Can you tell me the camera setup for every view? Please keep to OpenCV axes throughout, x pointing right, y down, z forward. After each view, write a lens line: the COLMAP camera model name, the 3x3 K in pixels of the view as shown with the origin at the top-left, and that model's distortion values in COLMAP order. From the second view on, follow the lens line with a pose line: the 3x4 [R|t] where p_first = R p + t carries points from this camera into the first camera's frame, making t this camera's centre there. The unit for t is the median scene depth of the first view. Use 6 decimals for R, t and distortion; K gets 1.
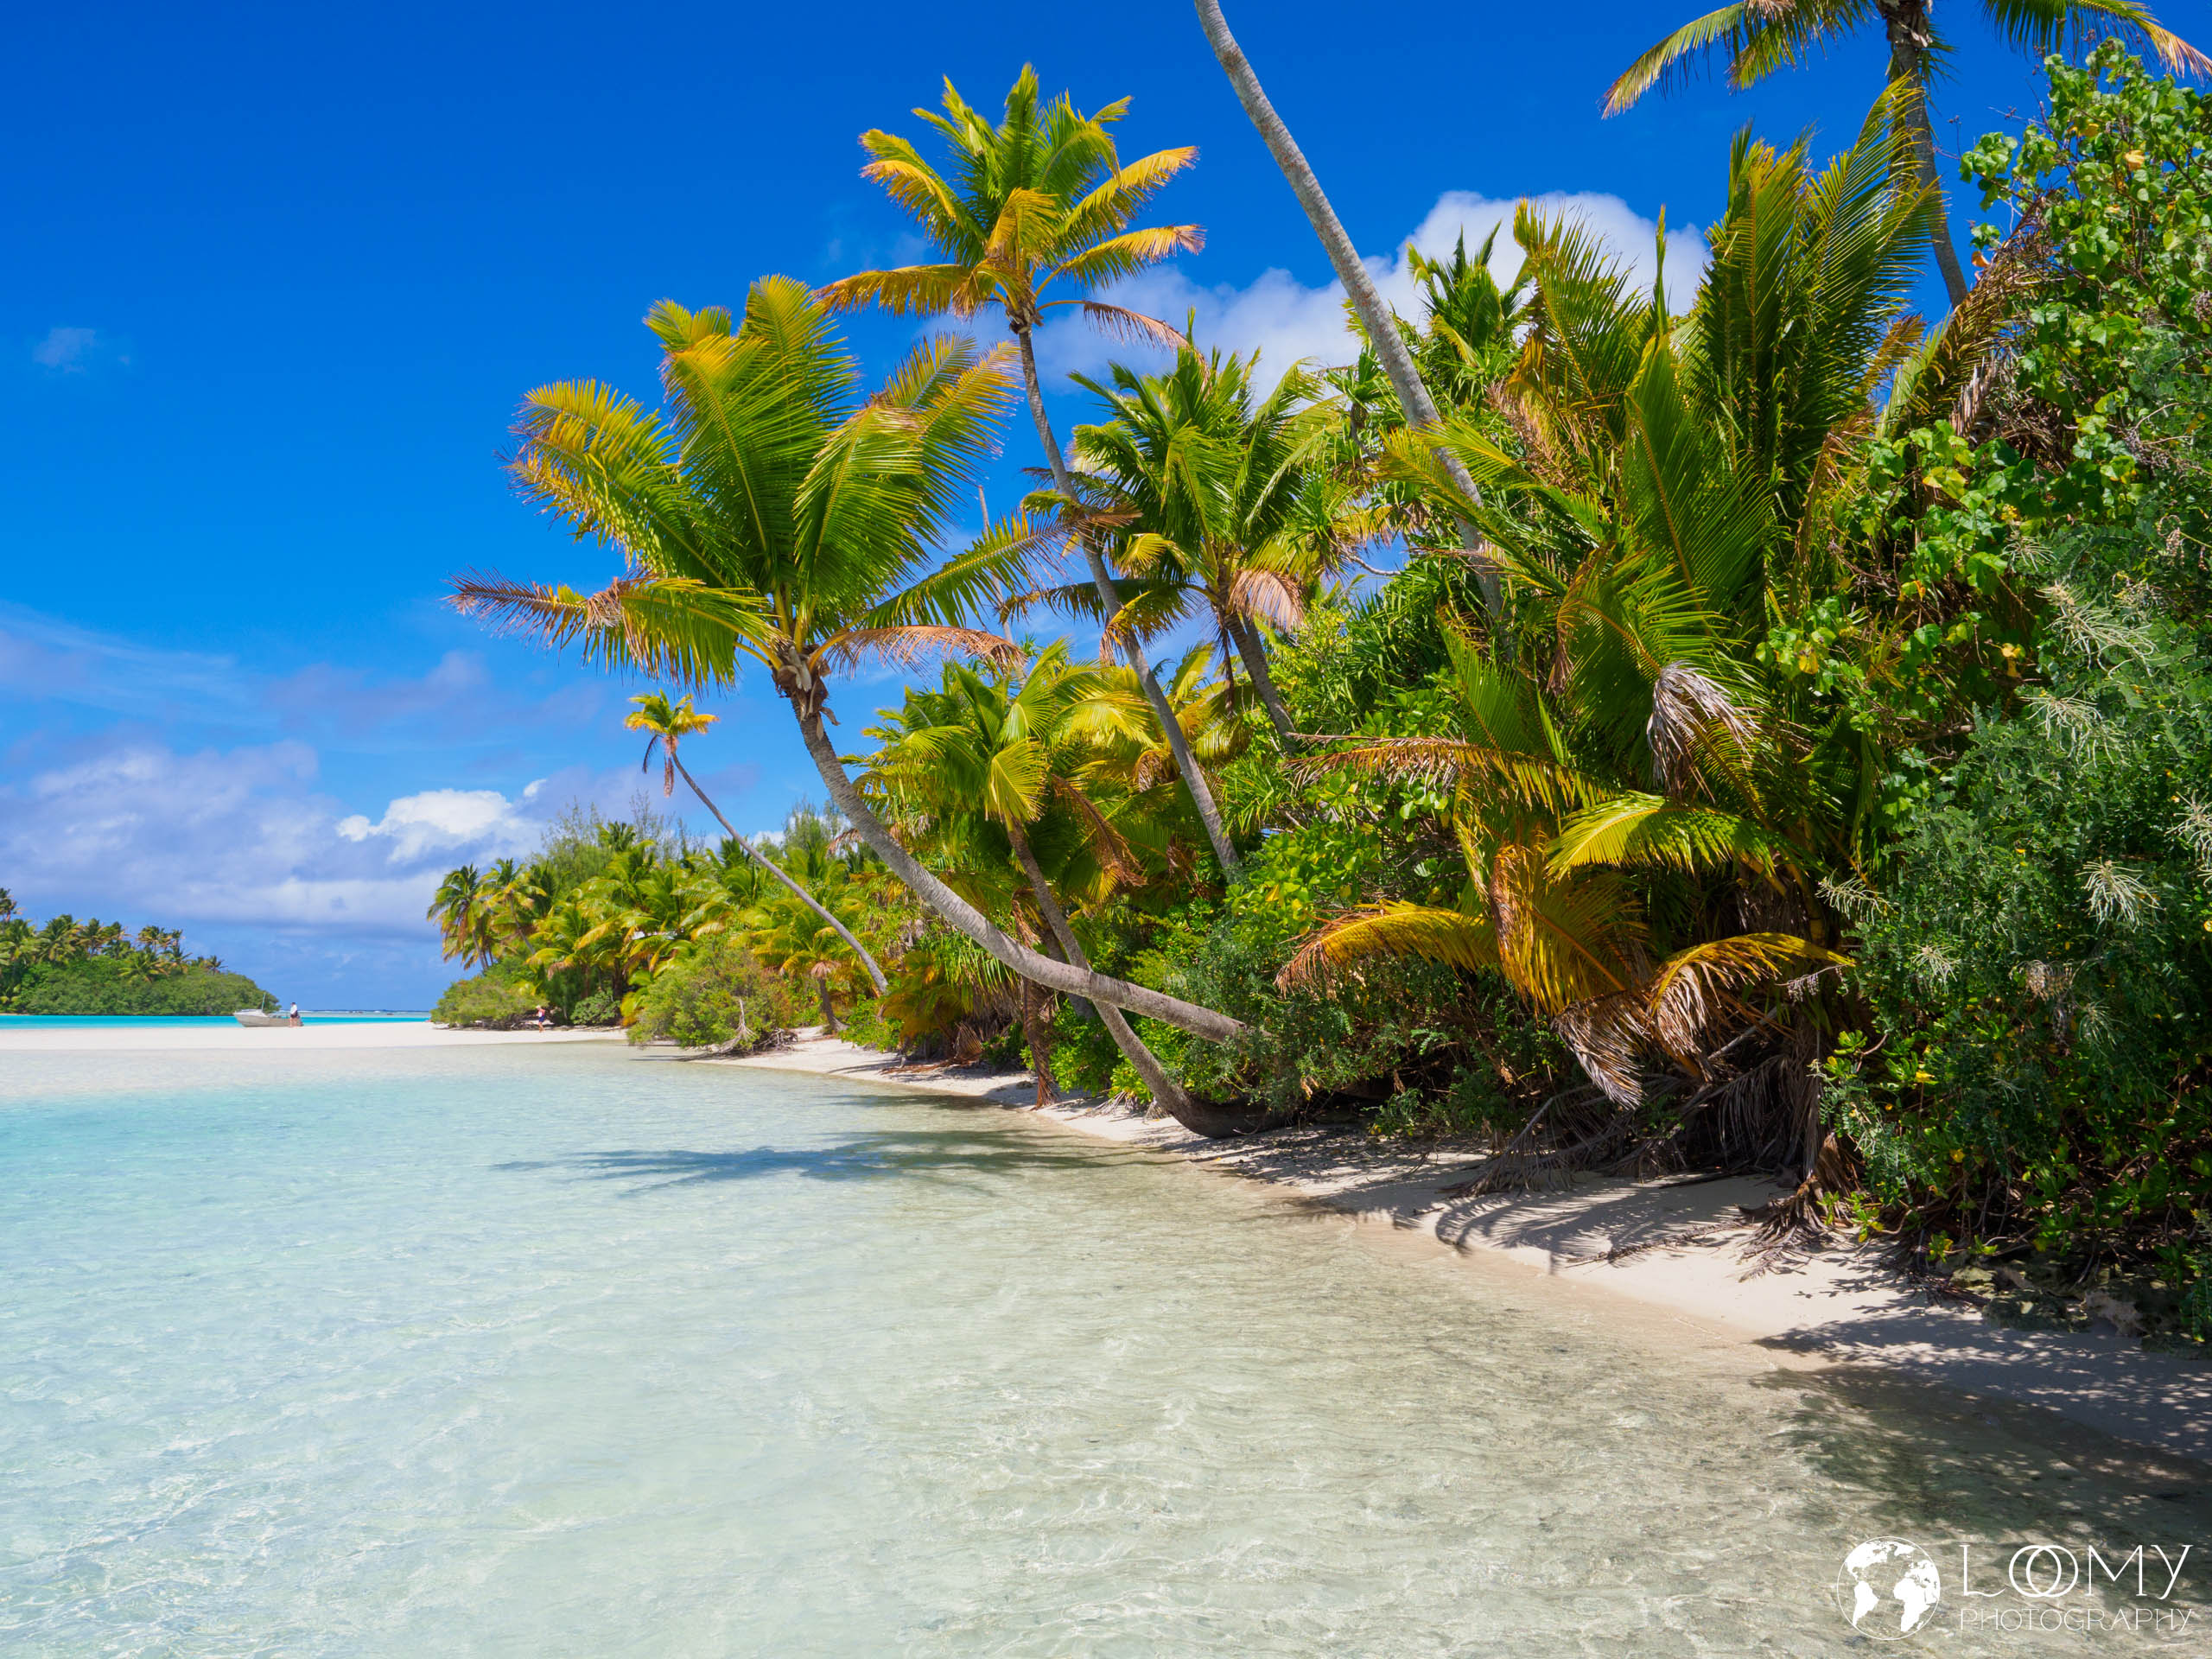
lens RADIAL K [[1567.5, 0, 1092.5], [0, 1567.5, 829.1], [0, 0, 1]] dist [-0.004349, 0.000916]
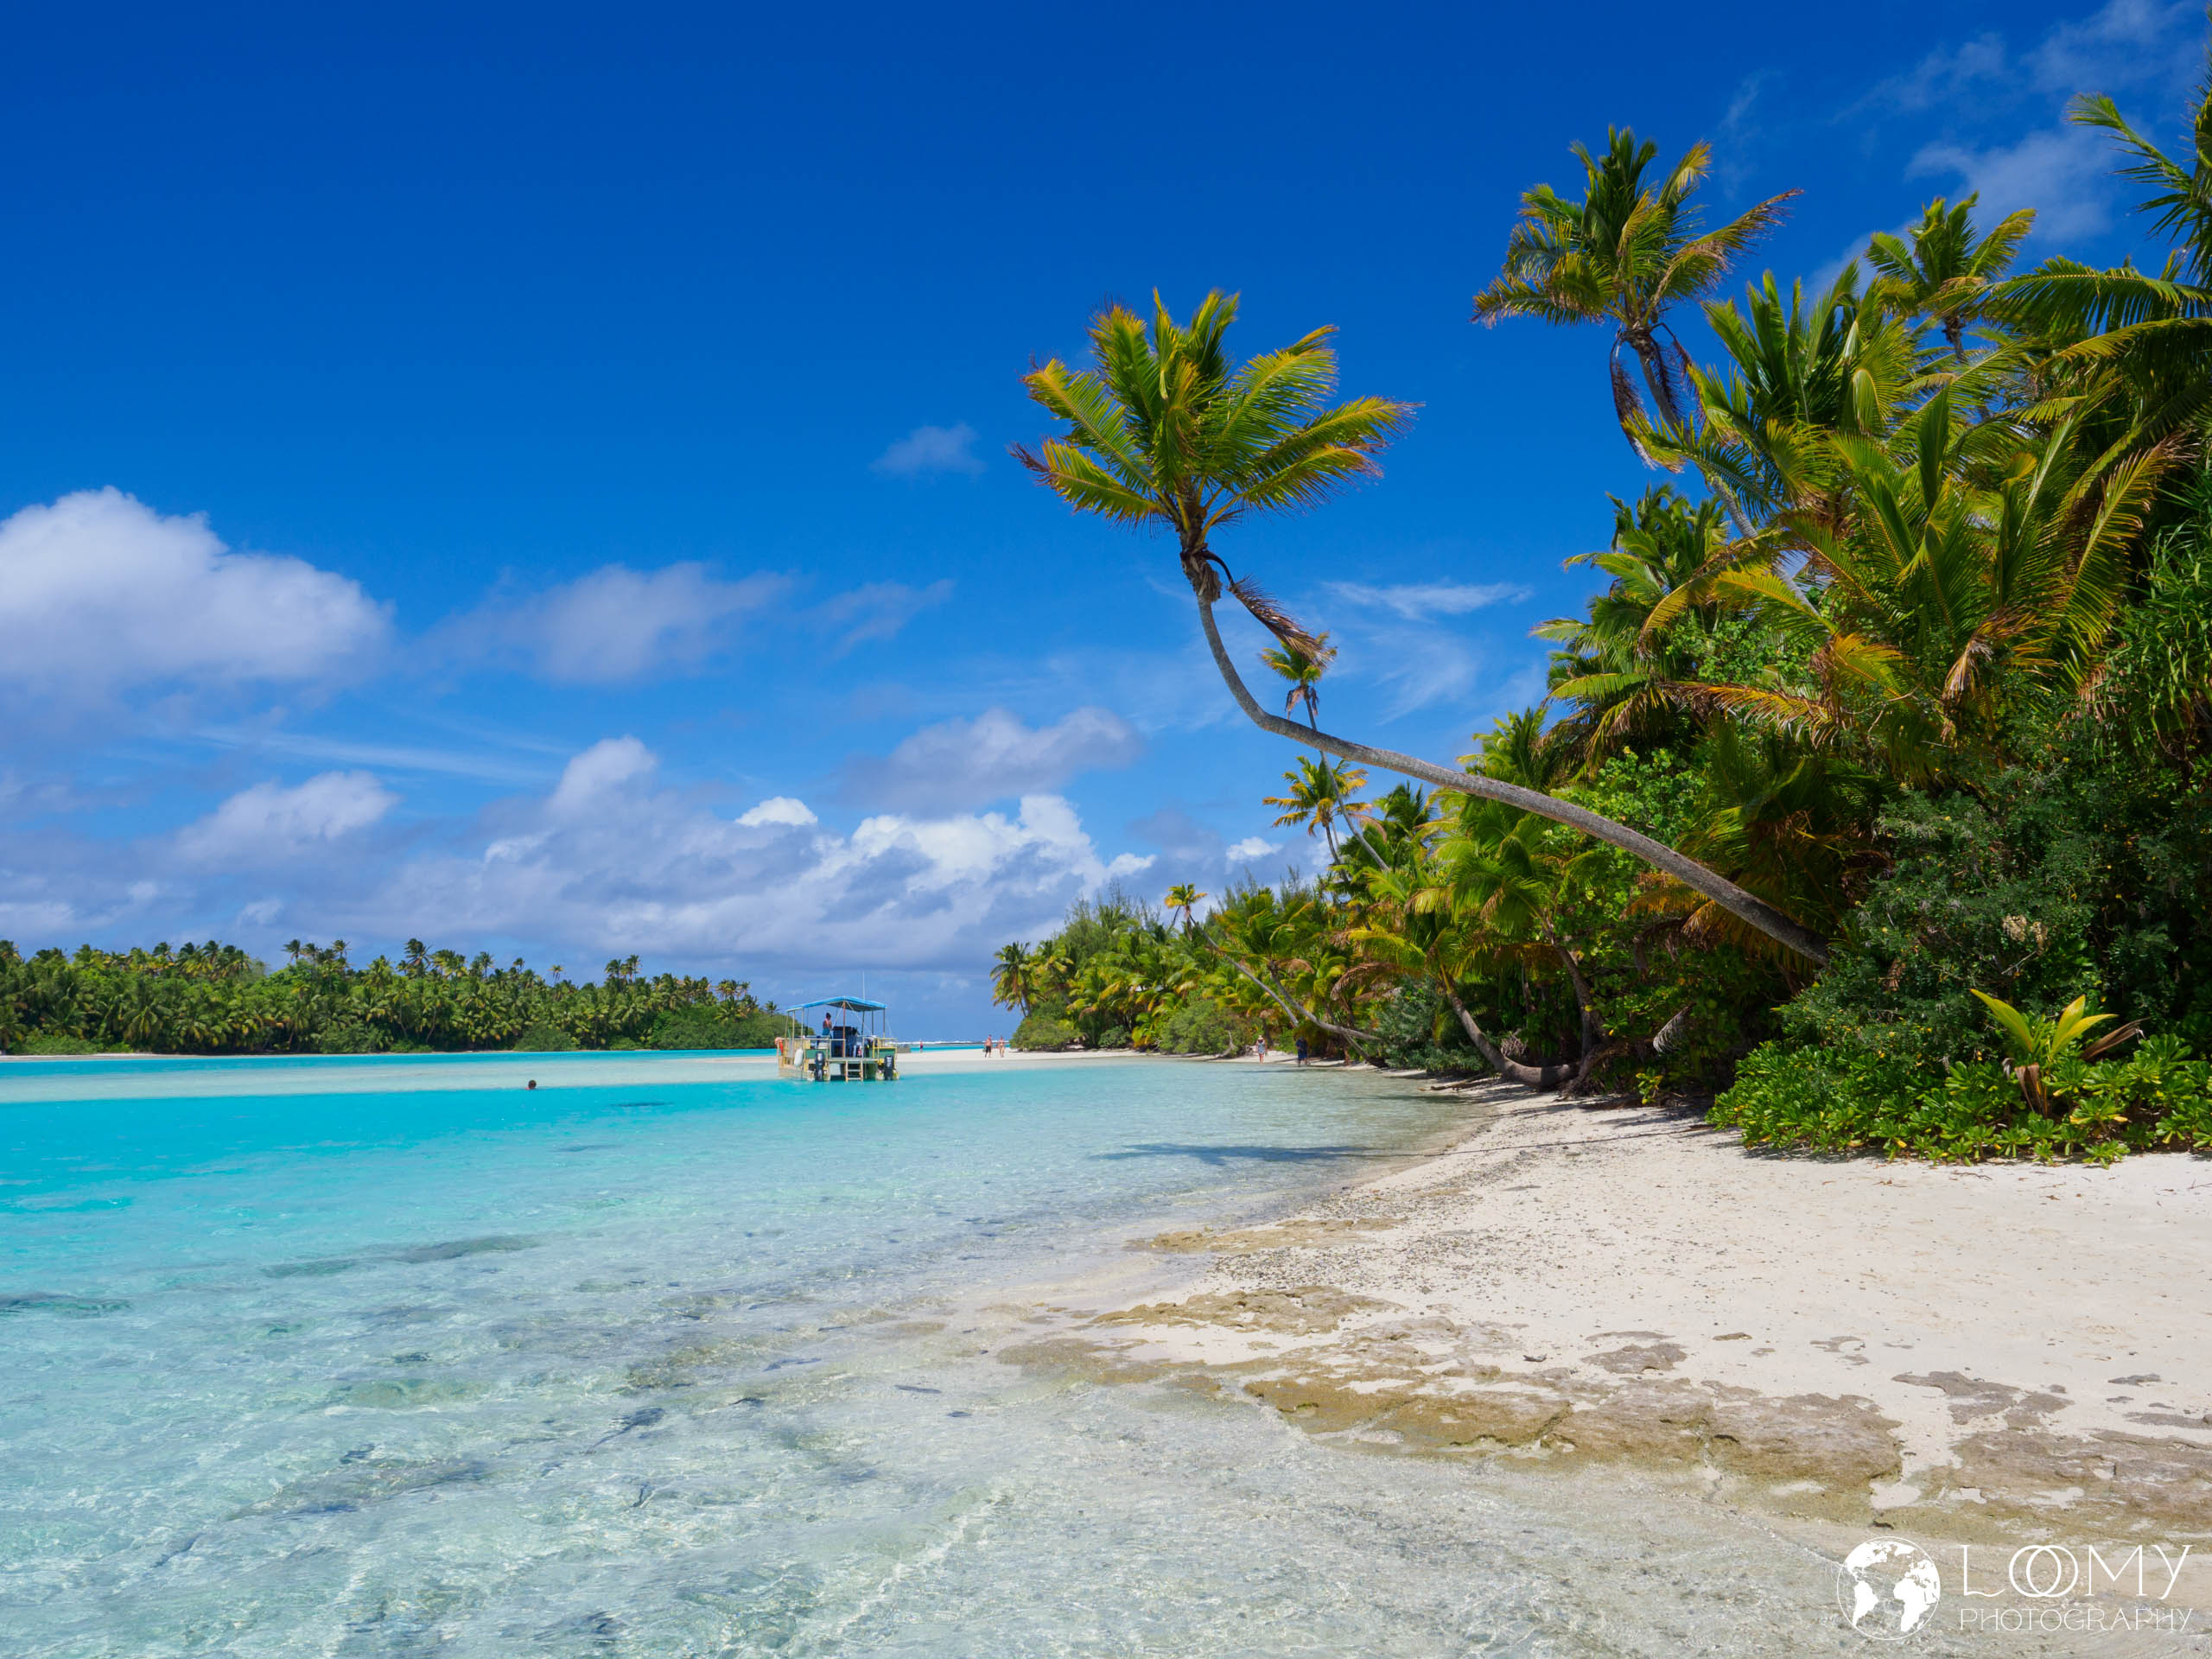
lens RADIAL K [[1567.5, 0, 1106.9], [0, 1567.5, 830.2], [0, 0, 1]] dist [-0.004349, 0.000916]
pose [[0.967640, -0.052222, -0.246873, 0.074218], [0.048918, 0.998612, -0.019500, -0.063014], [0.247549, 0.006793, 0.968852, -0.531455]]
